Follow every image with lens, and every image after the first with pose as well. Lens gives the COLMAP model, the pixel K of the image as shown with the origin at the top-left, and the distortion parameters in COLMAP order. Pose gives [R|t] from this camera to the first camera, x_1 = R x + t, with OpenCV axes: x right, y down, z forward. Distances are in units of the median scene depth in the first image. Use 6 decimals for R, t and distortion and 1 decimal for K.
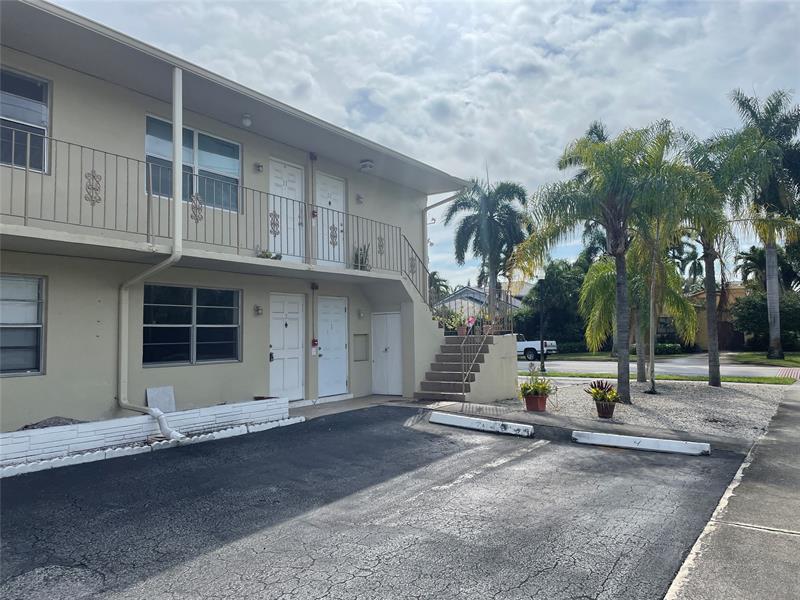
lens RADIAL K [[608.6, 0, 399.9], [0, 608.6, 296.3], [0, 0, 1]] dist [-0.000752, 0.001033]
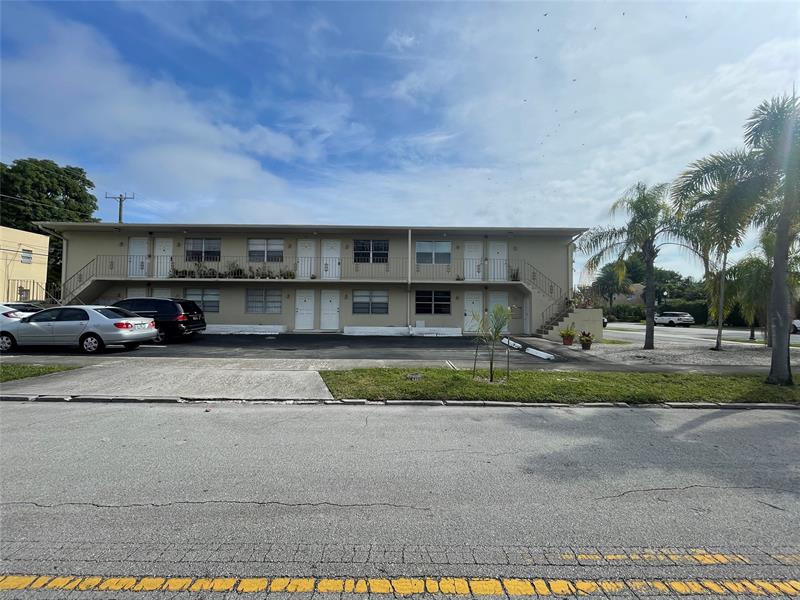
lens RADIAL K [[320.6, 0, 401.1], [0, 320.6, 300.8], [0, 0, 1]] dist [-0.000223, -0.000059]
pose [[0.570578, -0.005783, -0.821223, 0.915579], [0.027262, 0.999557, 0.011902, 0.011923], [0.820791, -0.029179, 0.570483, -0.097637]]
